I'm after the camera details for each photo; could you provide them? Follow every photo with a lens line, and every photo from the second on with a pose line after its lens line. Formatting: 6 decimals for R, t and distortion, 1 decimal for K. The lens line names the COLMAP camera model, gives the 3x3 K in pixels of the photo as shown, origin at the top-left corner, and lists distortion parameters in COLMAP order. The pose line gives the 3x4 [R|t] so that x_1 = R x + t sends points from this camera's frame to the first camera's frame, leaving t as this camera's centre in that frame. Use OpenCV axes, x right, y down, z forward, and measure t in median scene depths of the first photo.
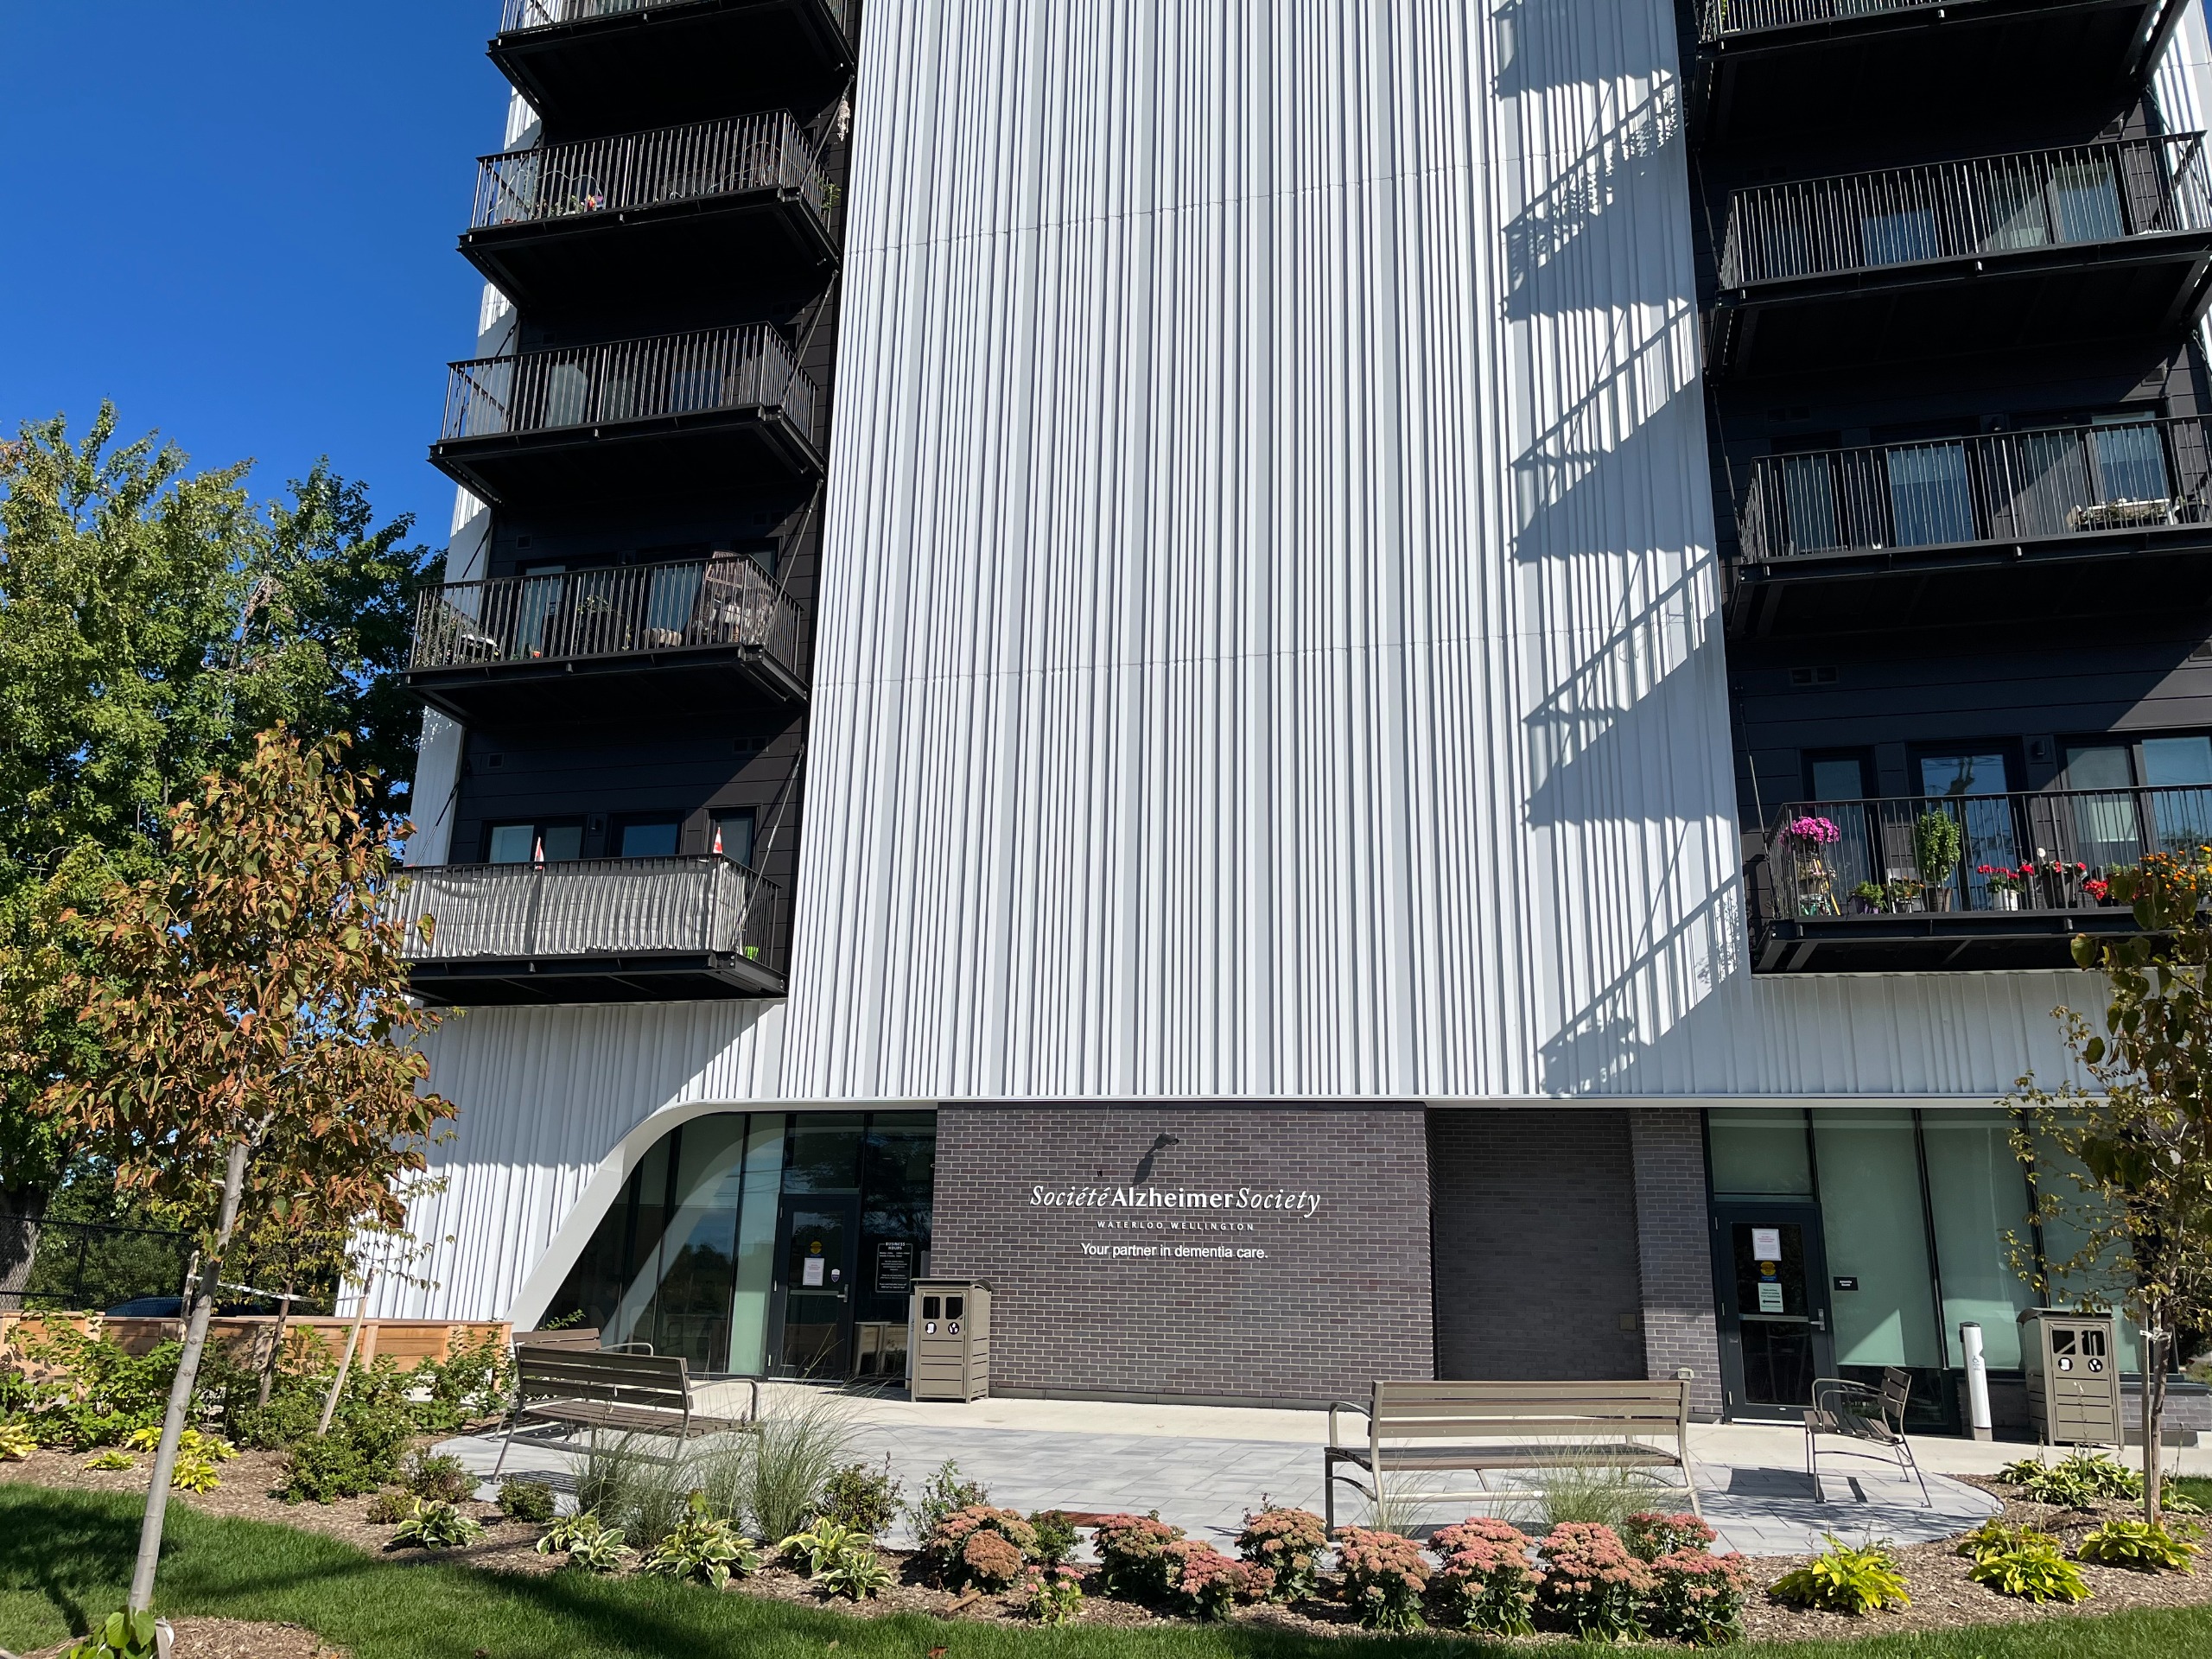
lens RADIAL K [[1809.1, 0, 1102.4], [0, 1809.1, 732.1], [0, 0, 1]] dist [0.044108, -0.002436]
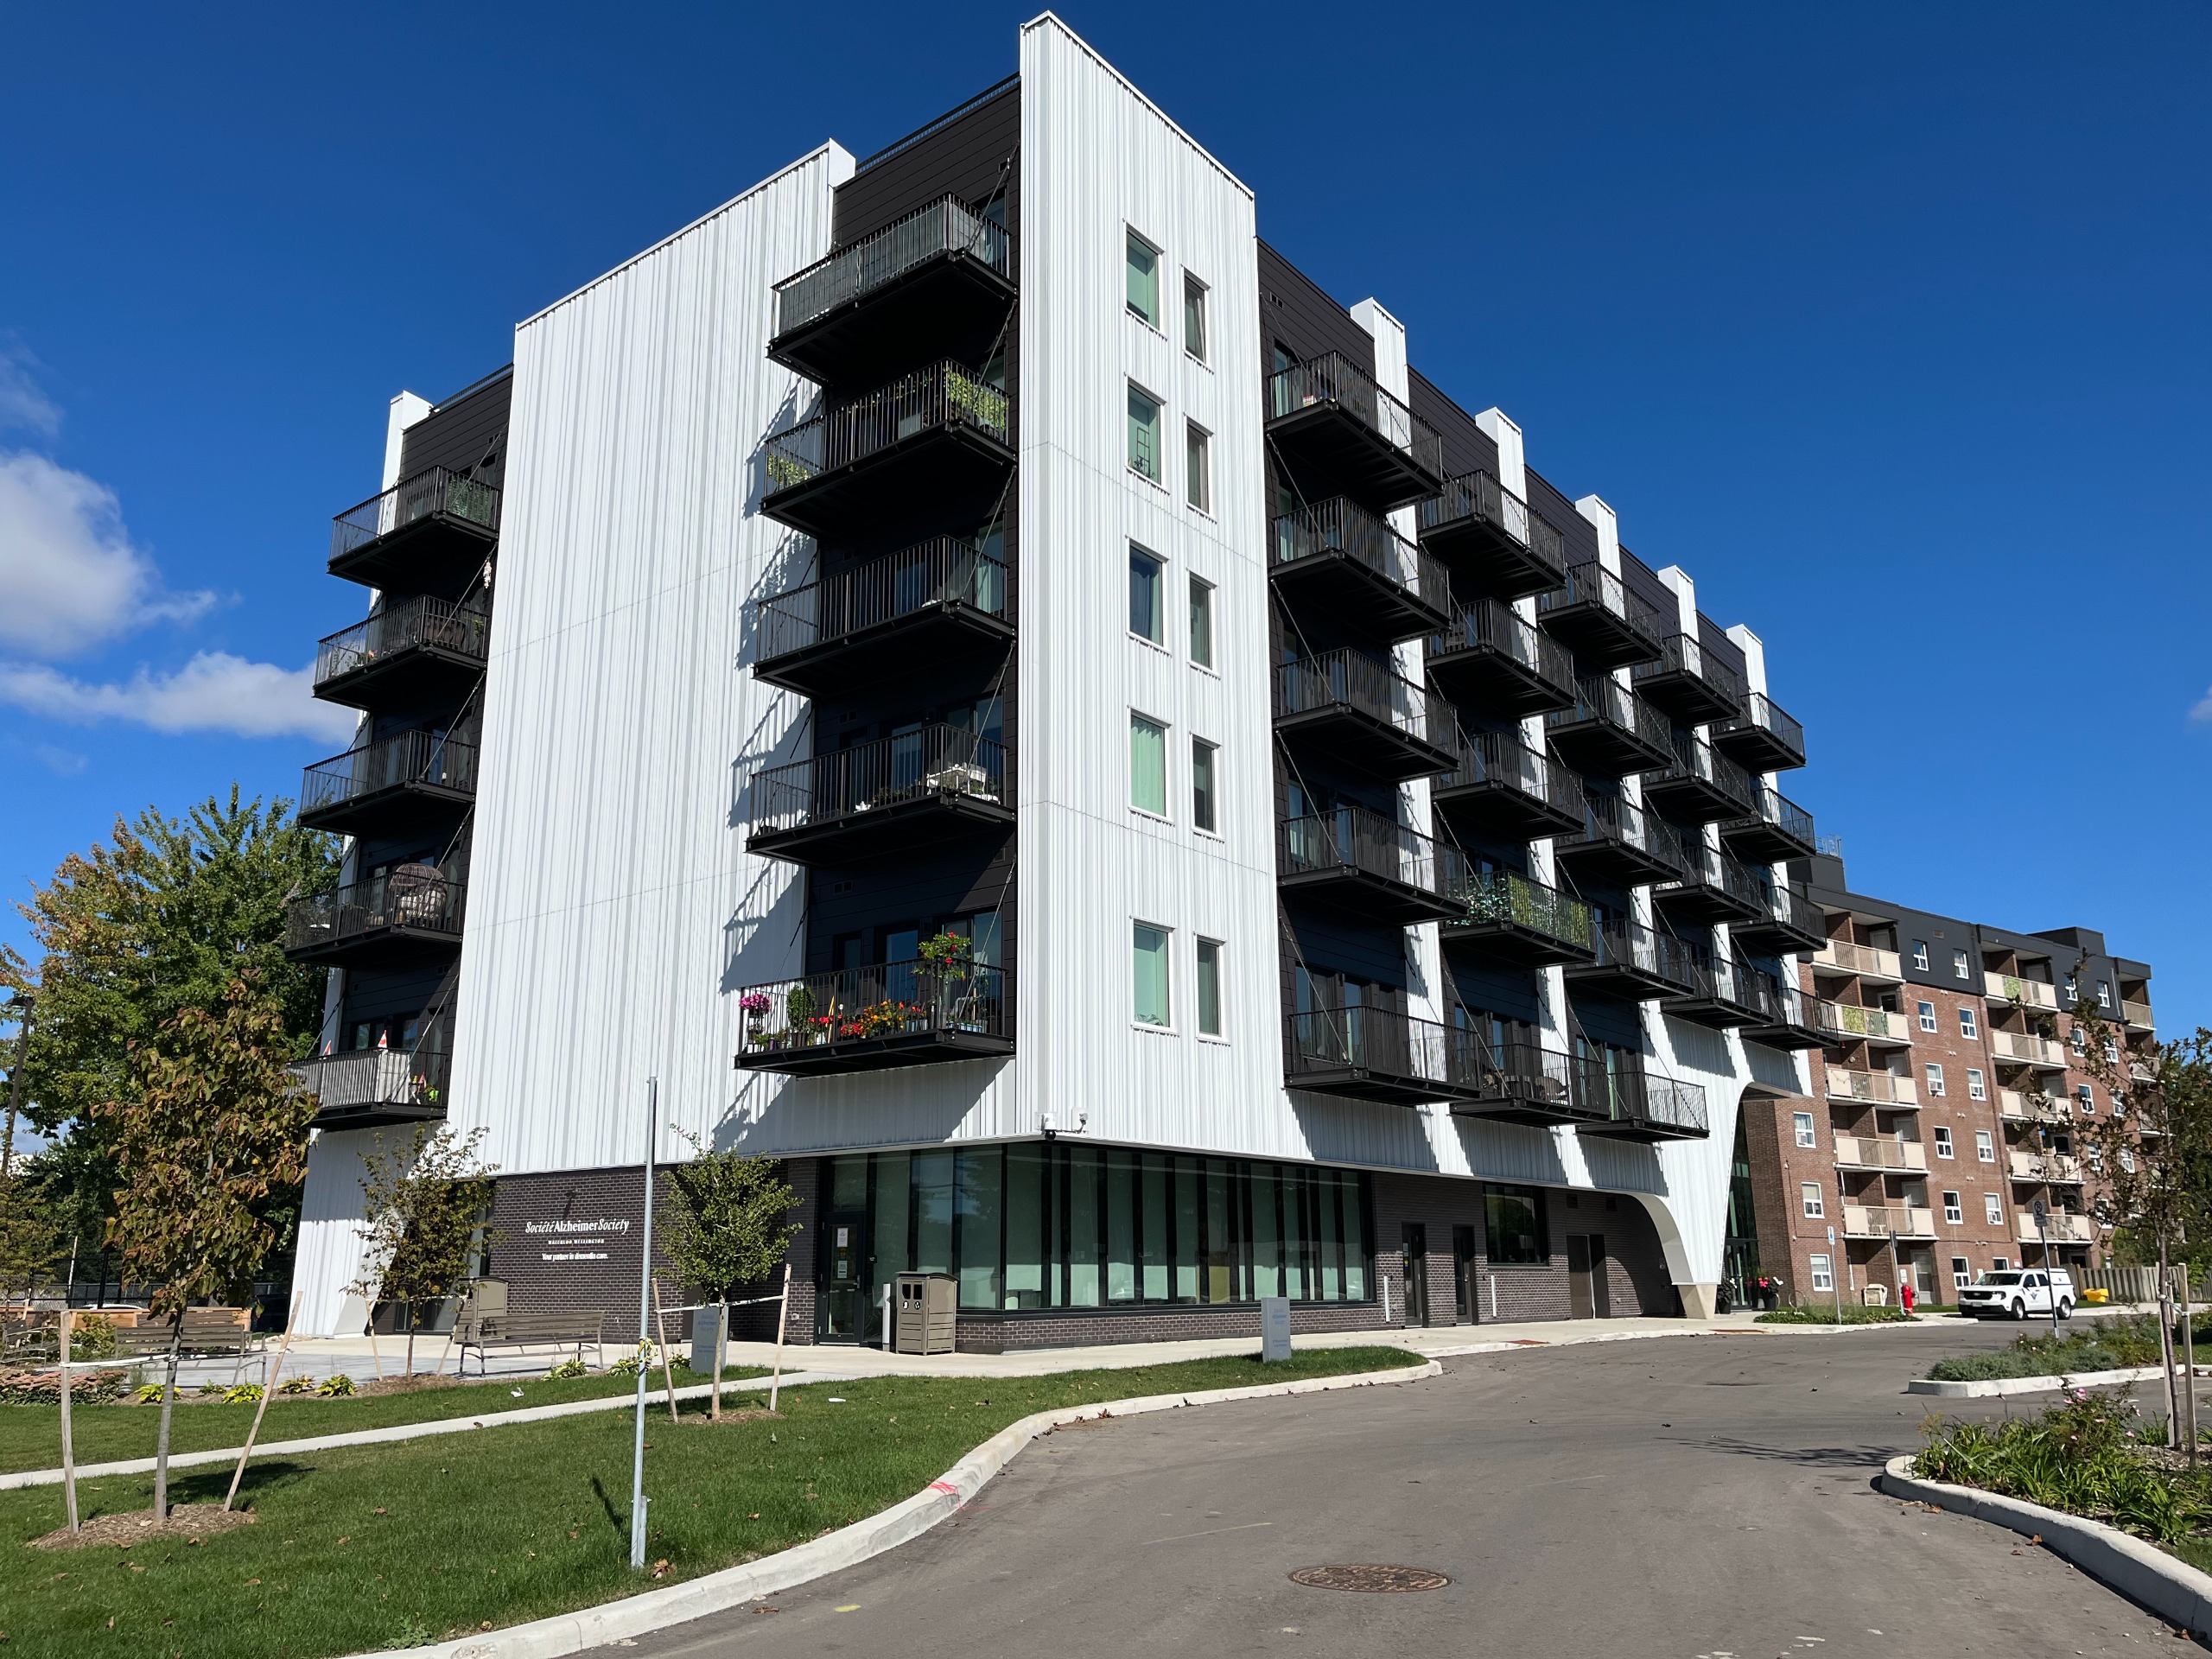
lens RADIAL K [[1698.5, 0, 1106.0], [0, 1698.5, 829.5], [0, 0, 1]] dist [0.012748, 0.002885]
pose [[0.926343, -0.126407, -0.354837, 1.018193], [0.140415, 0.989995, 0.013896, -0.062064], [0.349531, -0.062697, 0.934825, -0.283669]]
